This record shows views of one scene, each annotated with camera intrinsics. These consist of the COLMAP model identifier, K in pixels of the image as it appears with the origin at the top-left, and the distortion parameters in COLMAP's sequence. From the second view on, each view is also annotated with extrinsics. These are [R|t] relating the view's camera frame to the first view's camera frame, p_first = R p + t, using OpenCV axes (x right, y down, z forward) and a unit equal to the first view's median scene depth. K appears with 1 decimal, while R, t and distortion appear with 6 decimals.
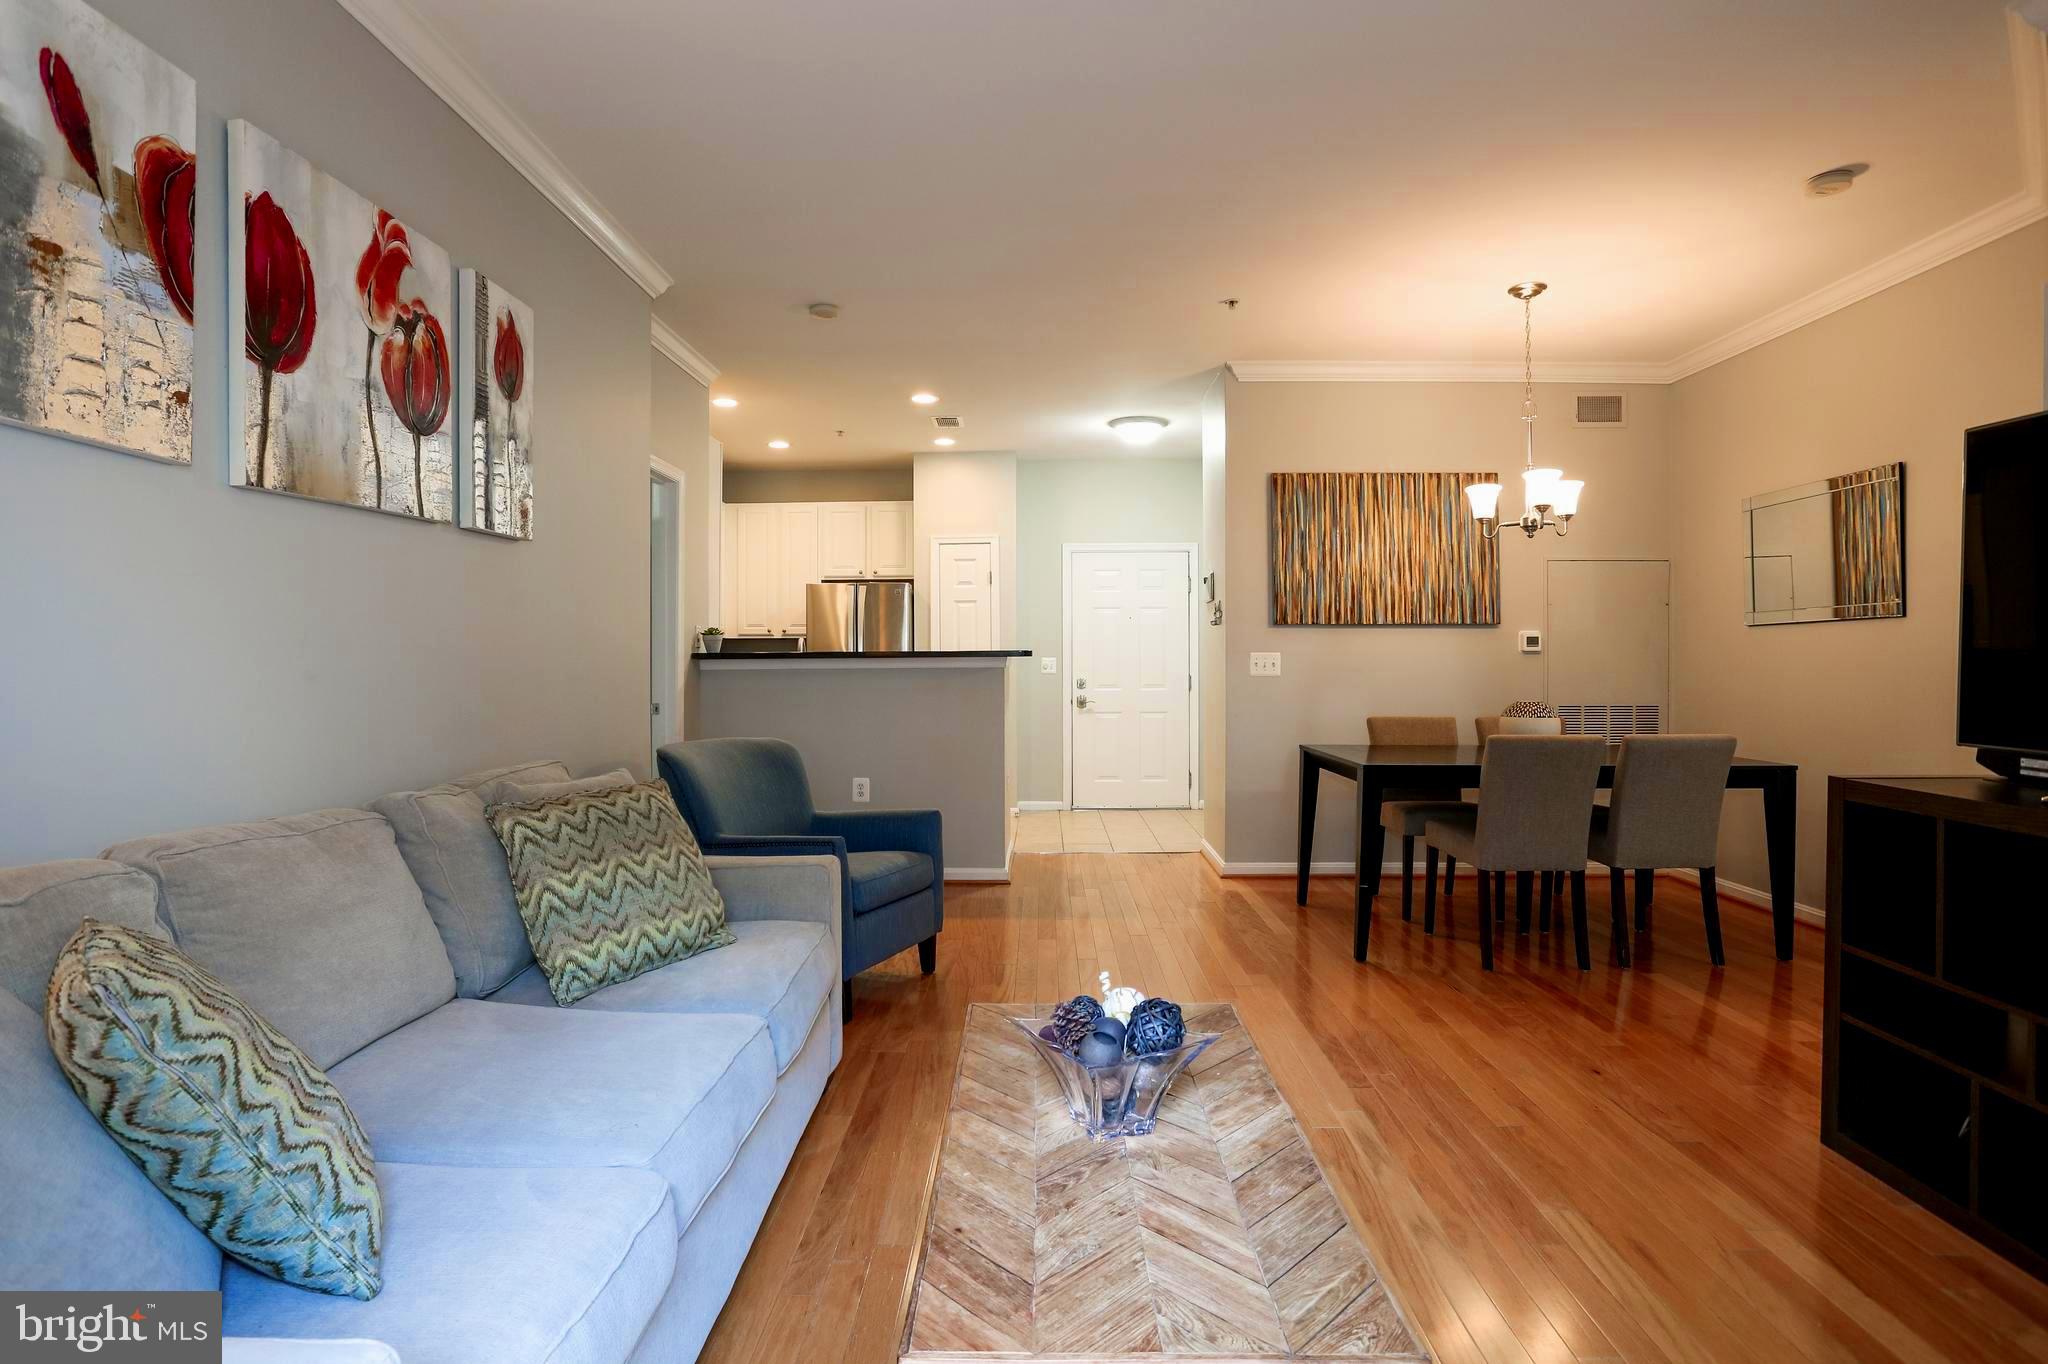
lens RADIAL K [[1039.4, 0, 1020.5], [0, 1039.4, 666.2], [0, 0, 1]] dist [-0.071724, 0.034855]
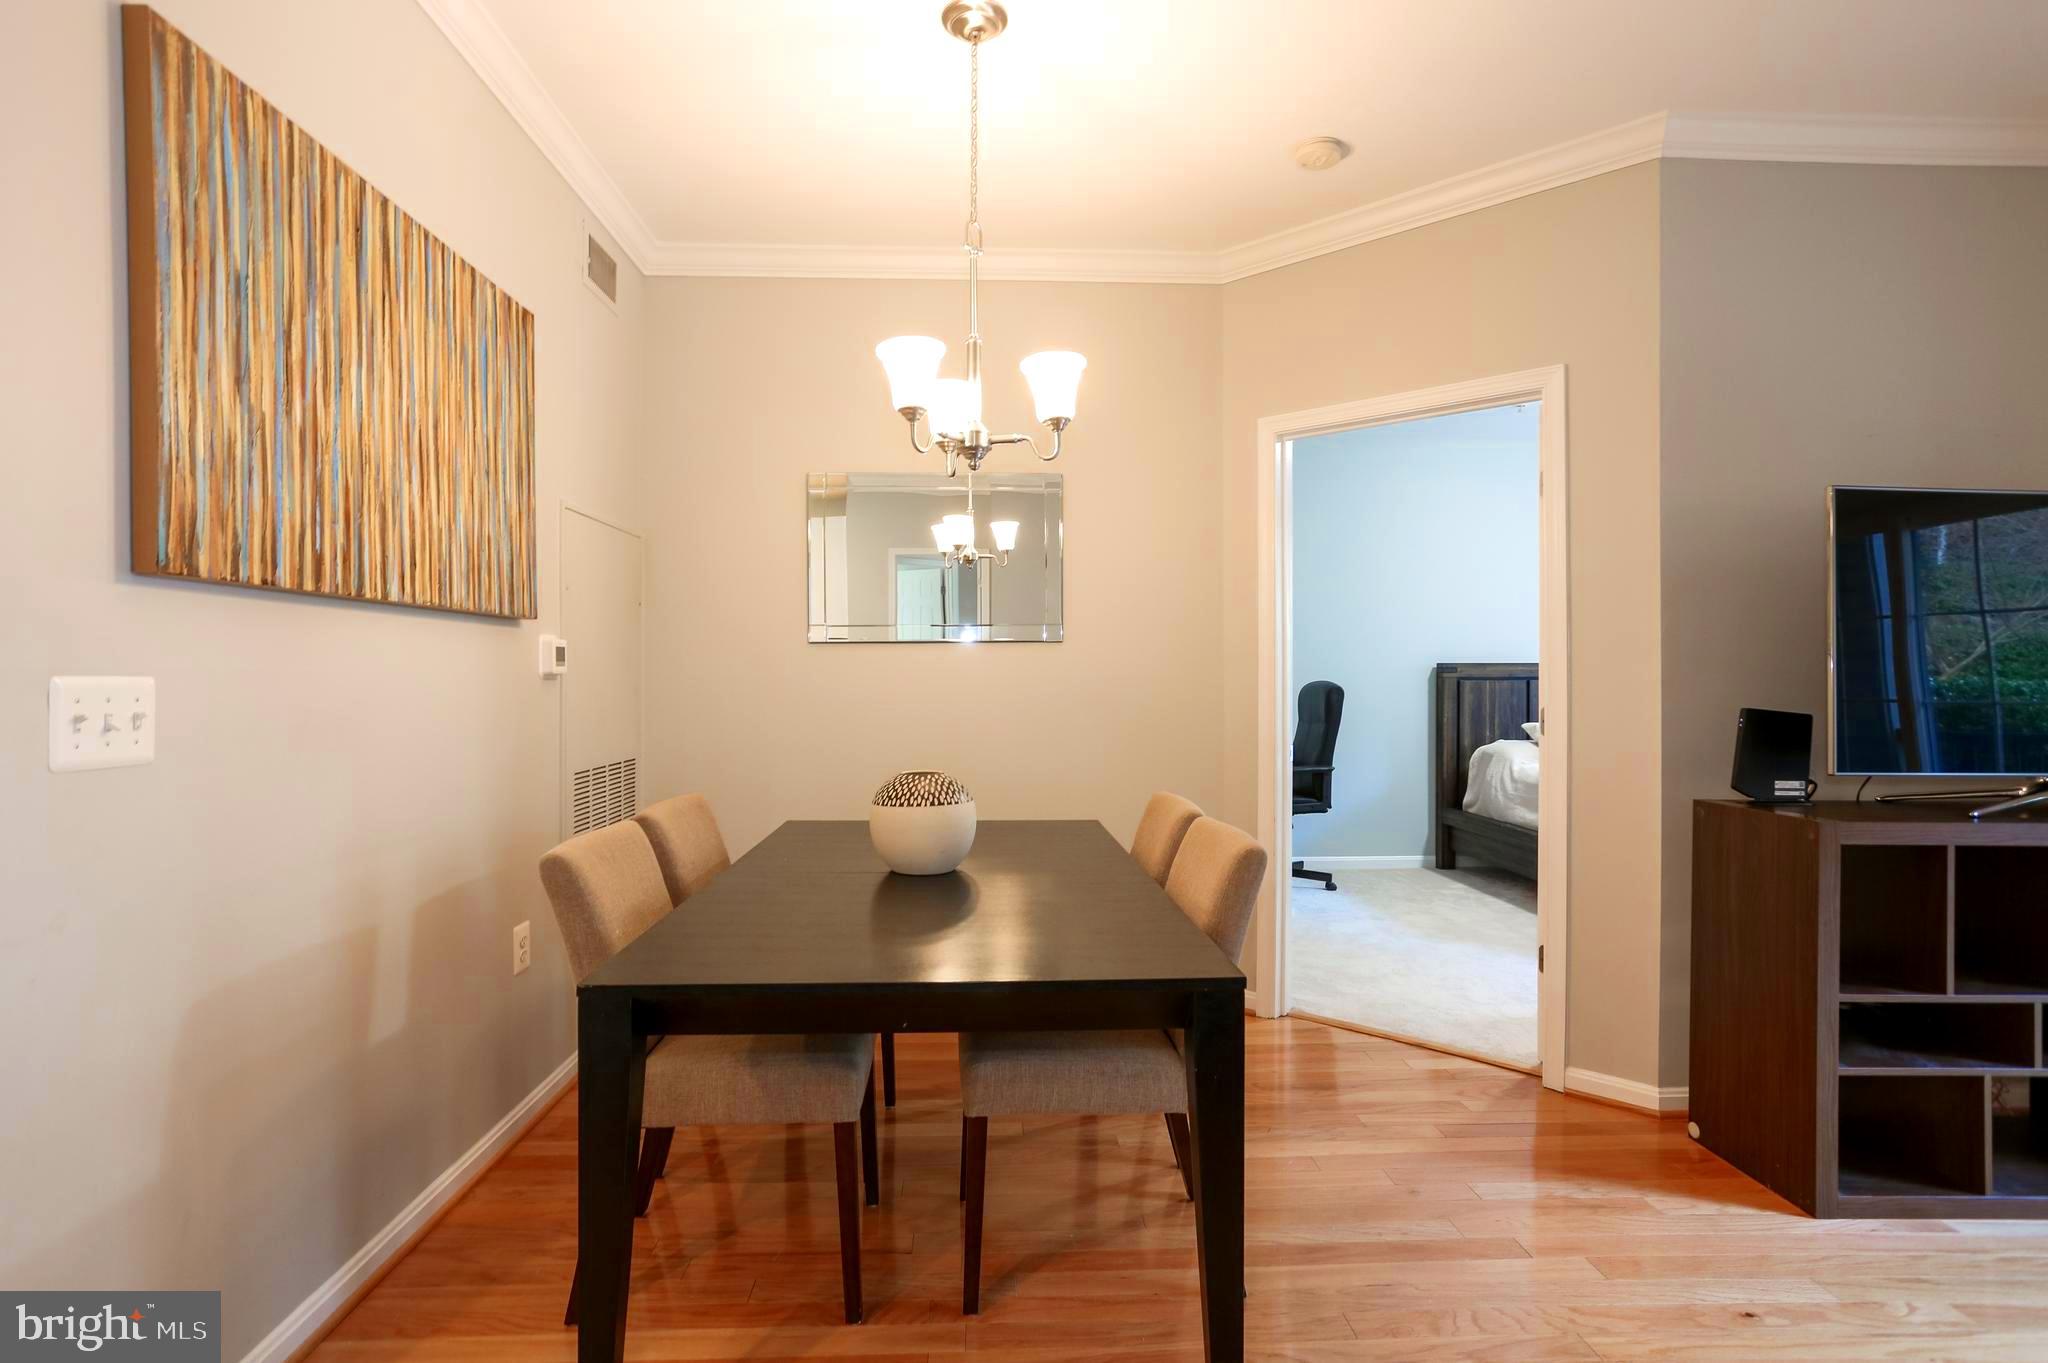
lens RADIAL K [[988.4, 0, 1019.8], [0, 988.4, 677.8], [0, 0, 1]] dist [-0.068170, 0.039603]
pose [[-0.062384, 0.002190, 0.998050, -0.024933], [0.004840, 0.999986, -0.001891, -0.015692], [-0.998040, 0.004713, -0.062394, 1.099922]]
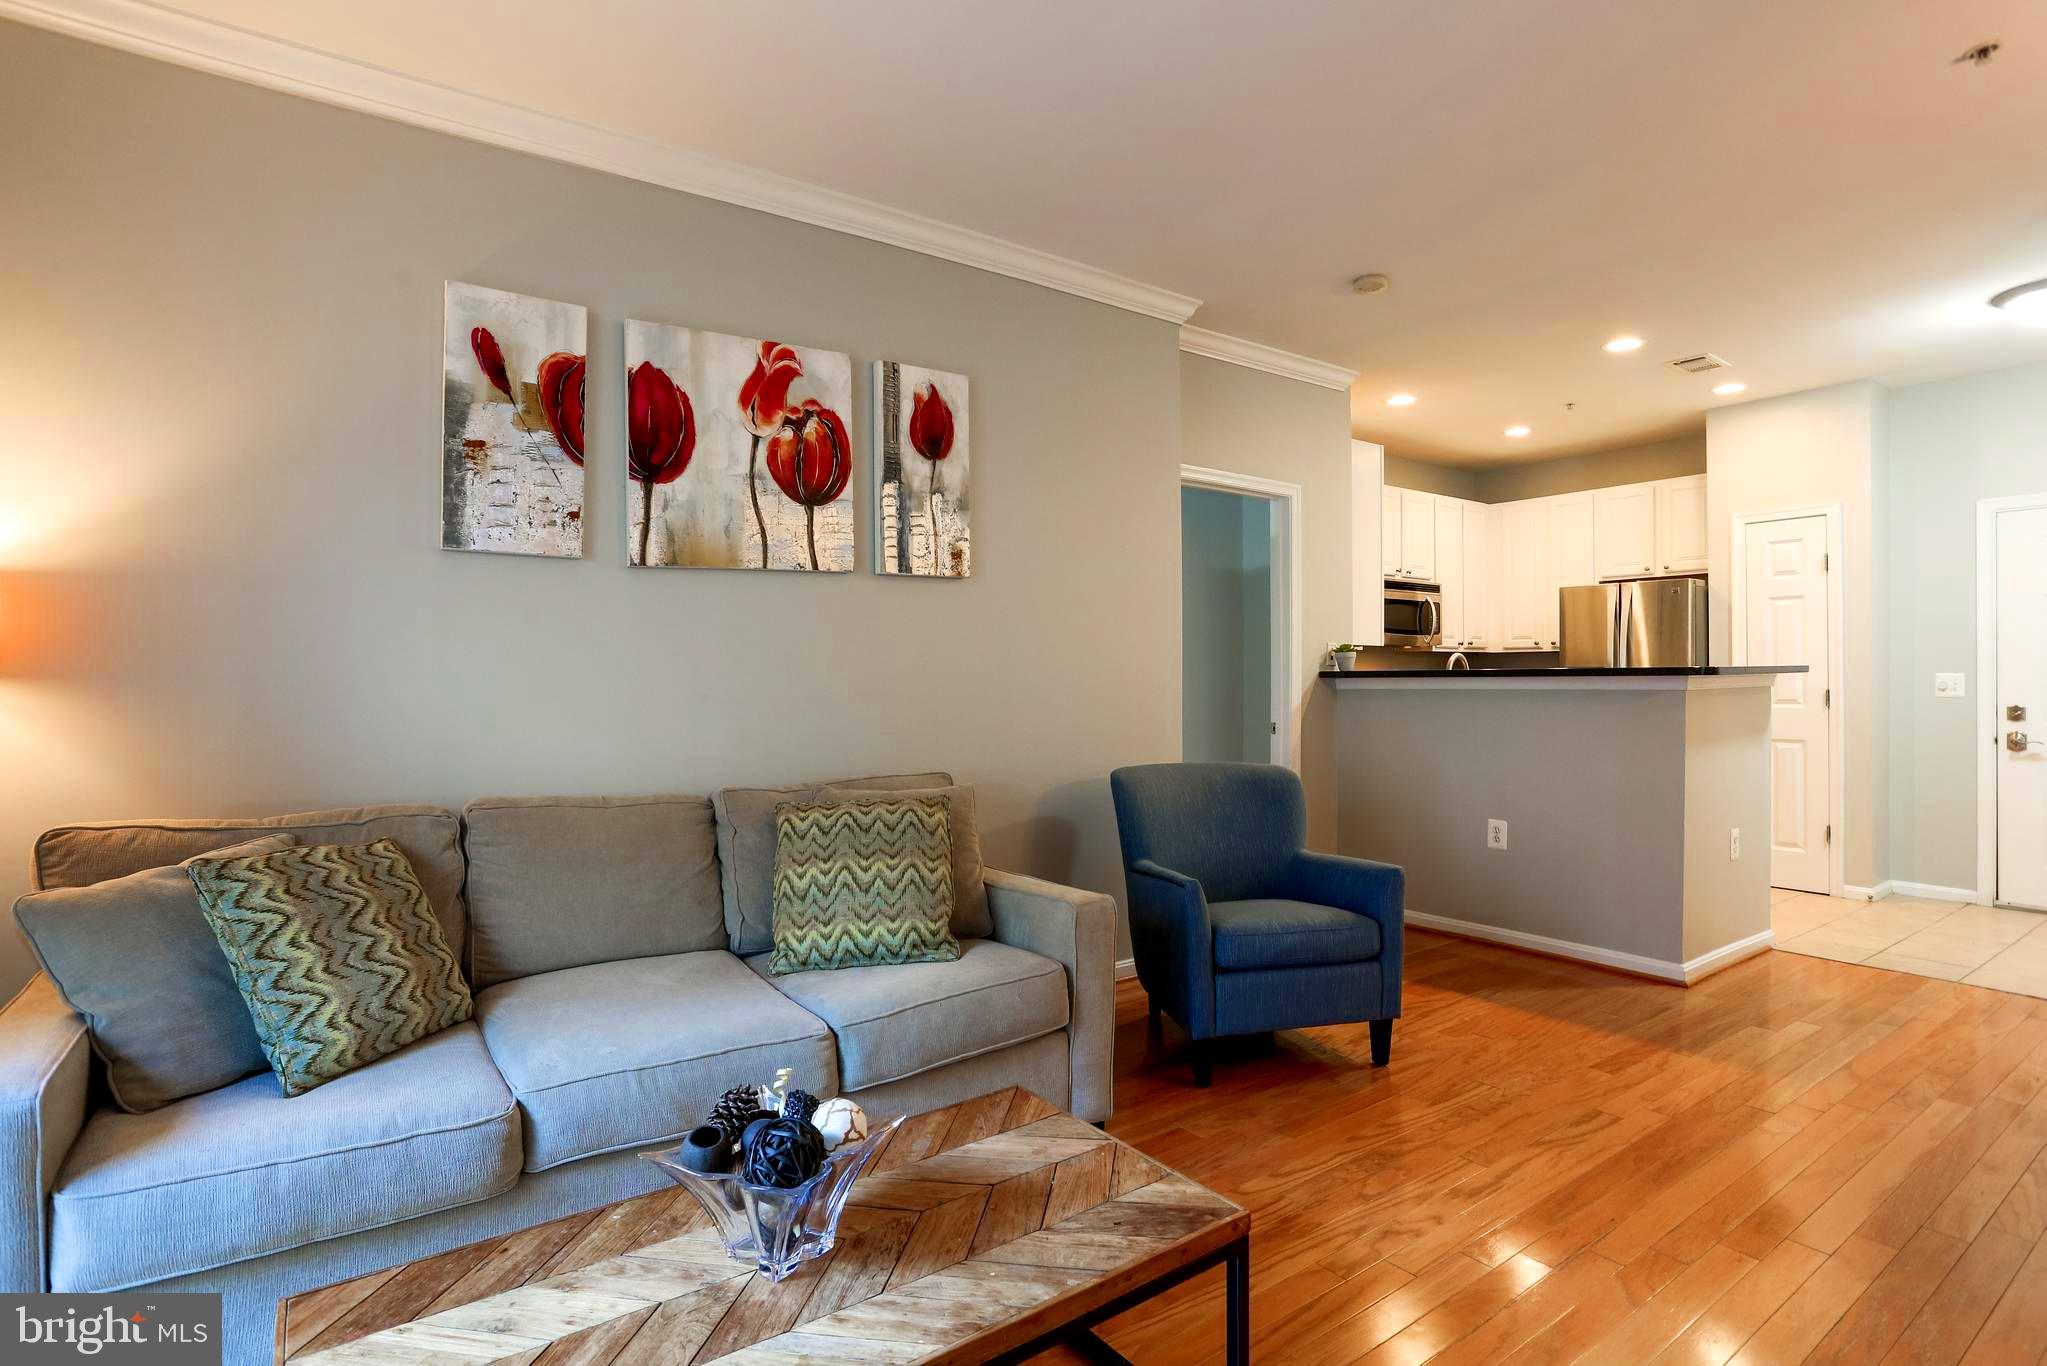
lens RADIAL K [[1020.1, 0, 1016.4], [0, 1020.1, 672.8], [0, 0, 1]] dist [-0.074261, 0.035058]
pose [[0.594658, -0.000105, -0.803979, 0.363630], [-0.002823, 0.999994, -0.002218, -0.010992], [0.803974, 0.003588, 0.594654, 0.283765]]
